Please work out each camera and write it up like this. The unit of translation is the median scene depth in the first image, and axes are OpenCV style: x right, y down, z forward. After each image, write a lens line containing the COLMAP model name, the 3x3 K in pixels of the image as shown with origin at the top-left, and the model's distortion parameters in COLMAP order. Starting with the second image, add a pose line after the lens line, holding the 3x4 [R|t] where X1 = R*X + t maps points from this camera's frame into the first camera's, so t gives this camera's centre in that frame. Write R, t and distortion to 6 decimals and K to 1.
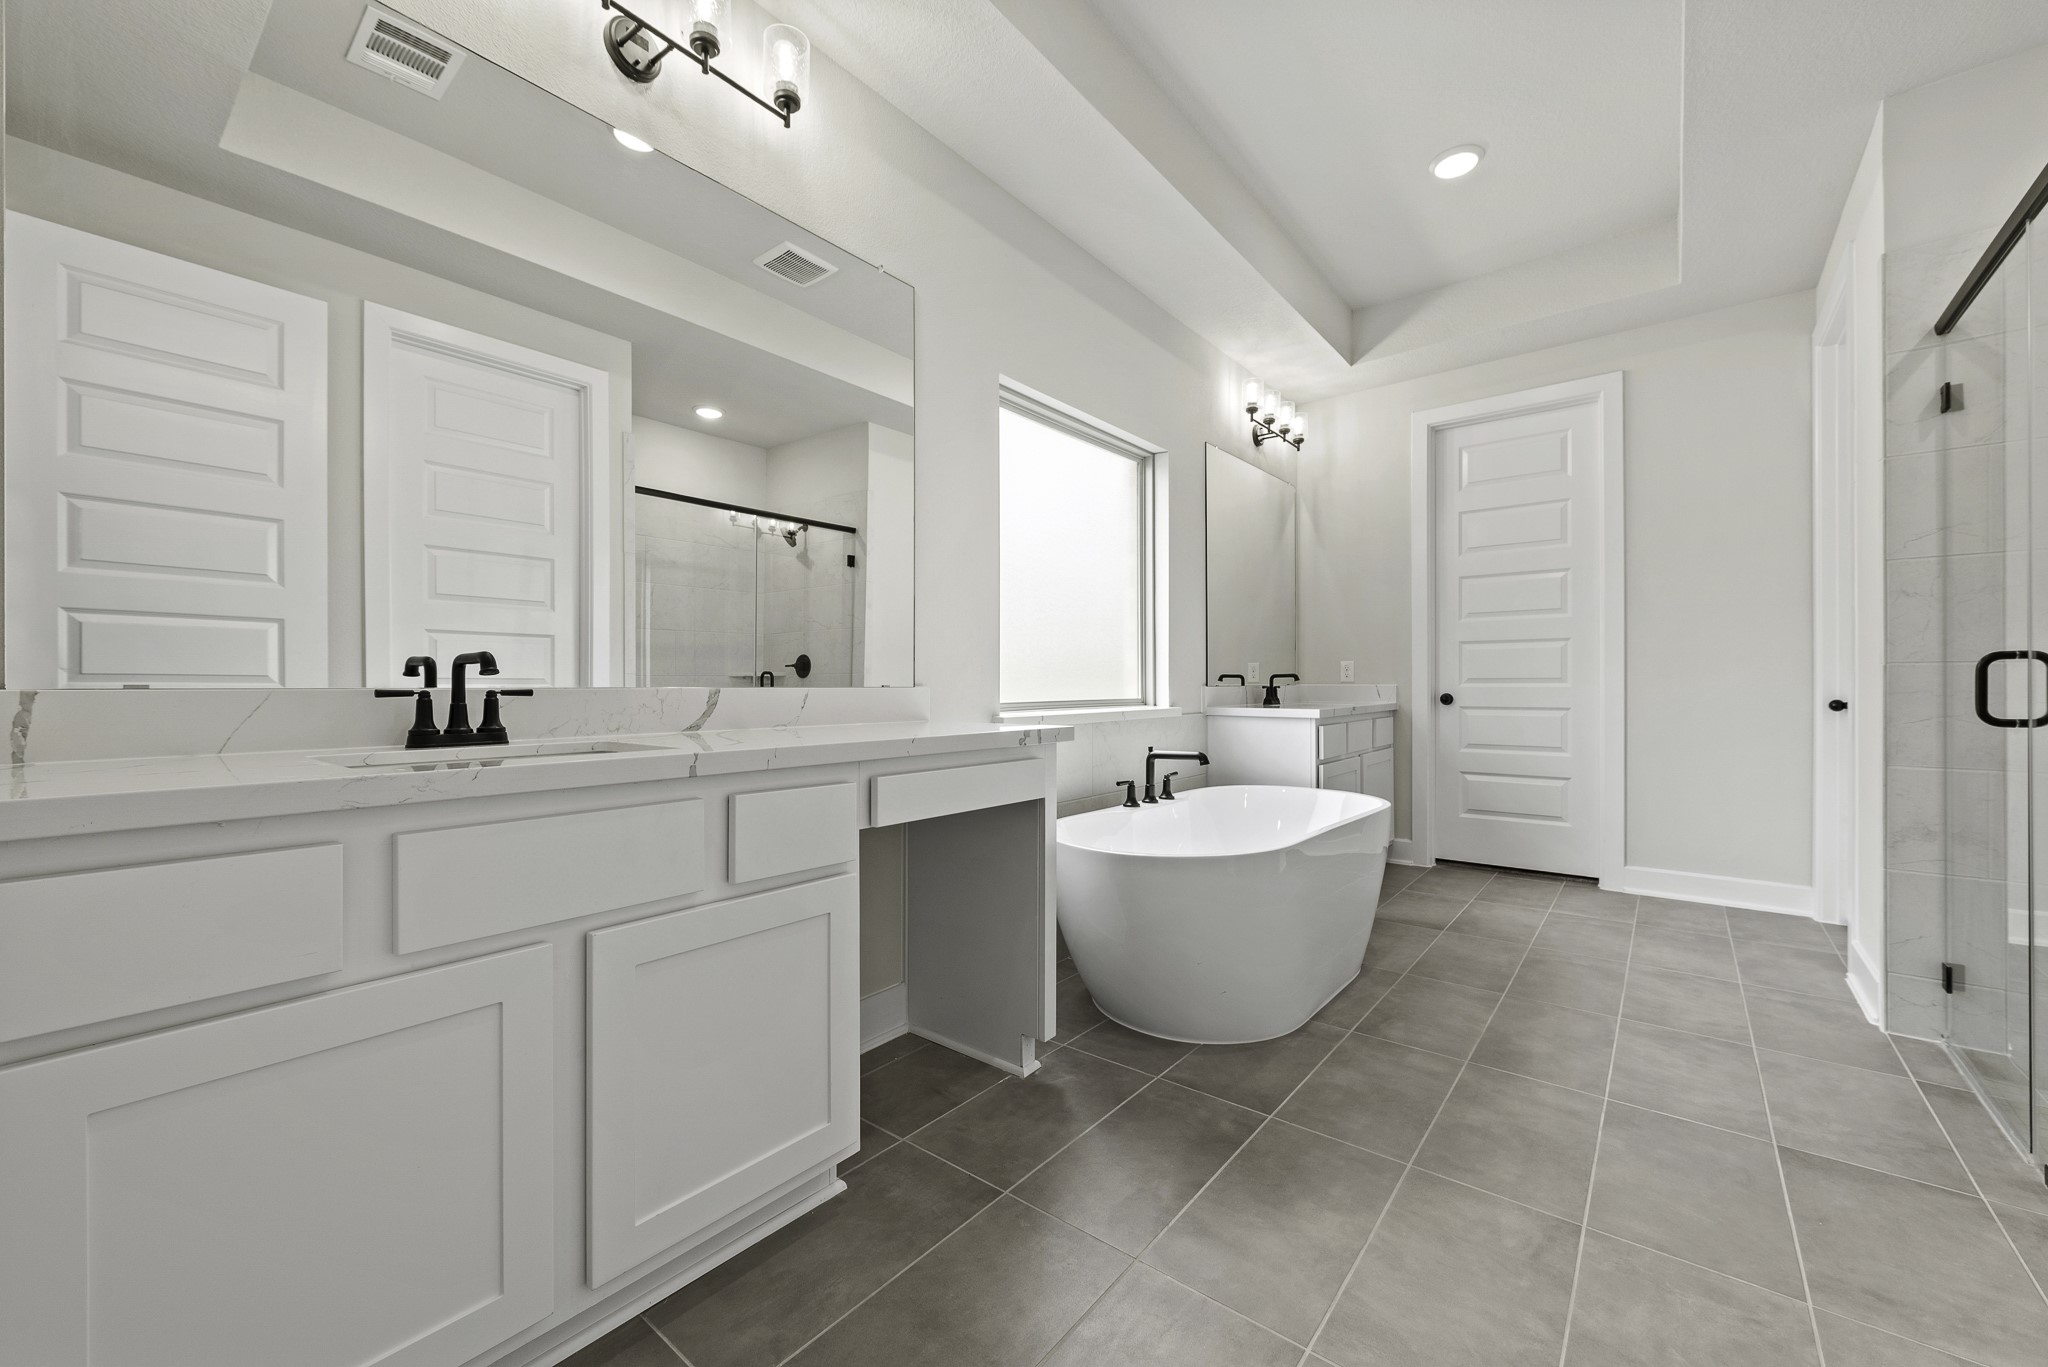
lens RADIAL K [[791.7, 0, 1023.0], [0, 791.7, 679.4], [0, 0, 1]] dist [0.007544, 0.000041]
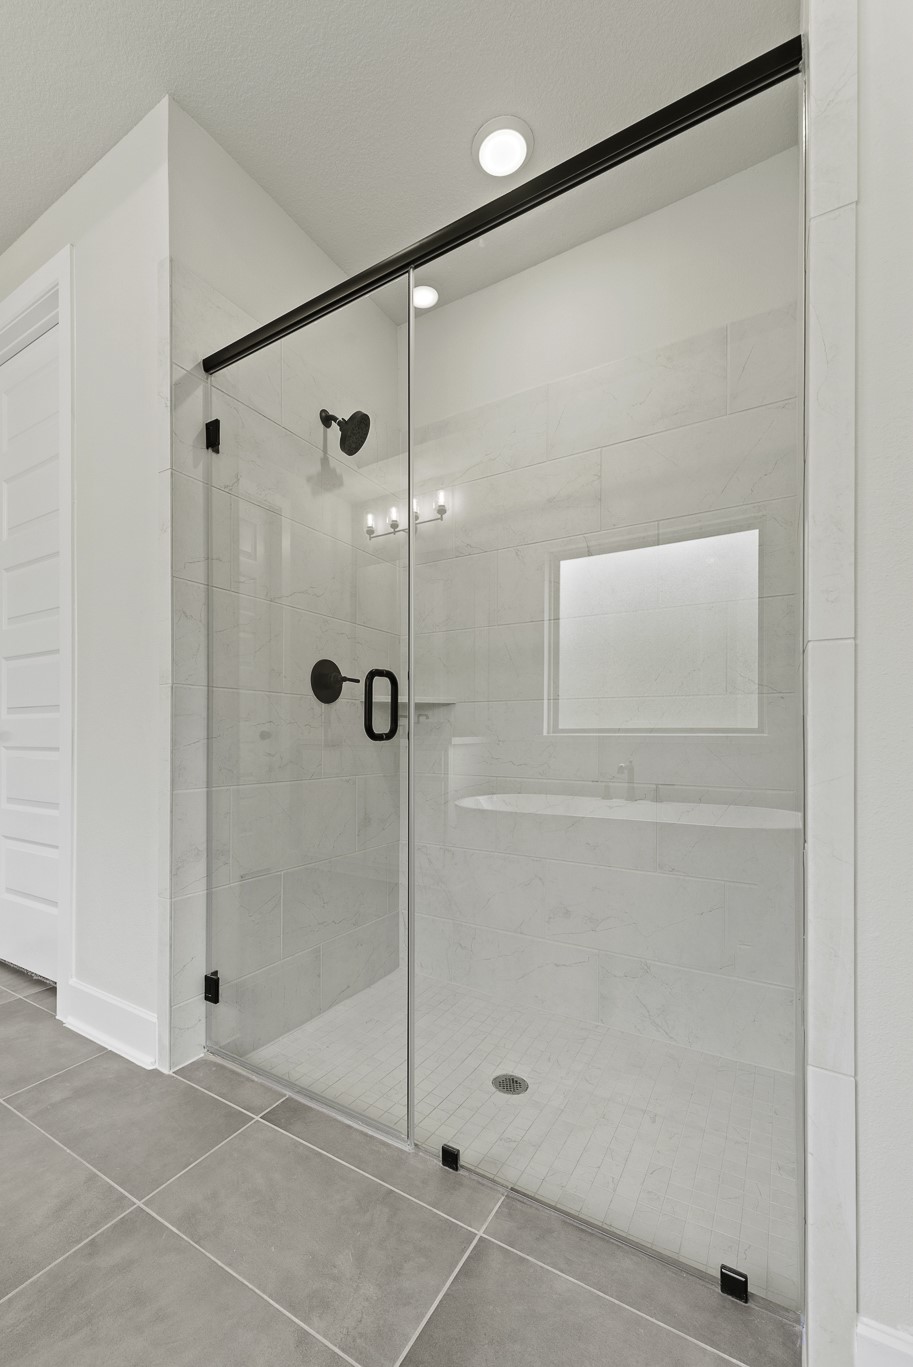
lens RADIAL K [[583.1, 0, 443.0], [0, 583.1, 733.1], [0, 0, 1]] dist [0.027519, -0.010040]
pose [[-0.110673, 0.007094, 0.993832, 0.343540], [0.000673, 0.999975, -0.007063, 0.043968], [-0.993857, -0.000113, -0.110675, 0.755674]]
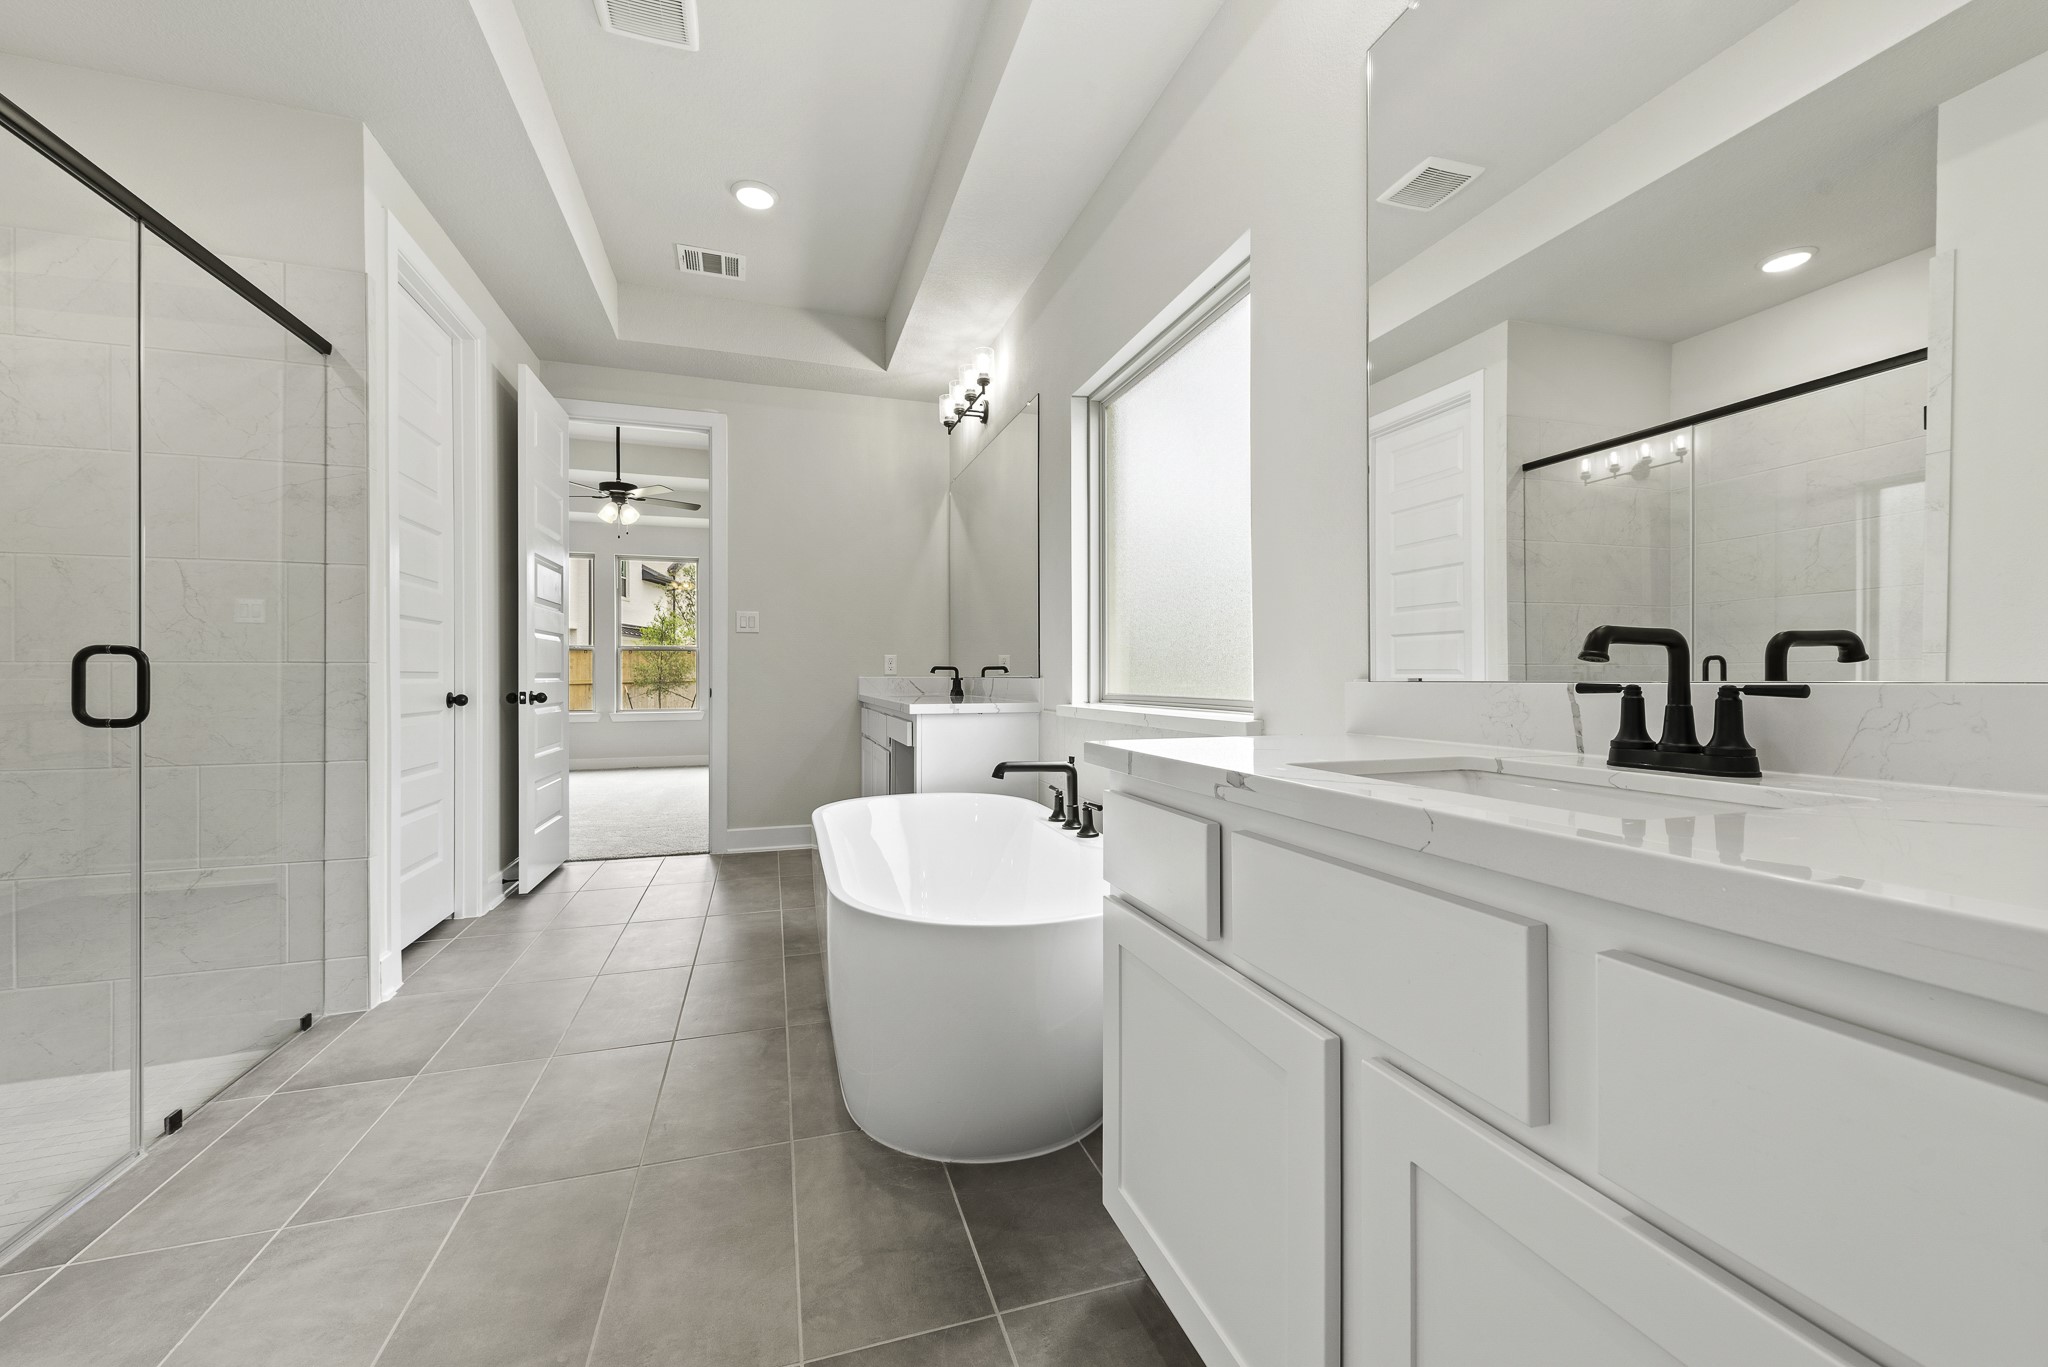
lens RADIAL K [[873.6, 0, 1049.5], [0, 873.6, 688.2], [0, 0, 1]] dist [0.027519, -0.010040]
pose [[-0.554560, 0.007824, -0.832107, 1.118707], [0.001567, 0.999964, 0.008358, 0.011996], [0.832142, 0.003332, -0.554552, 1.842634]]
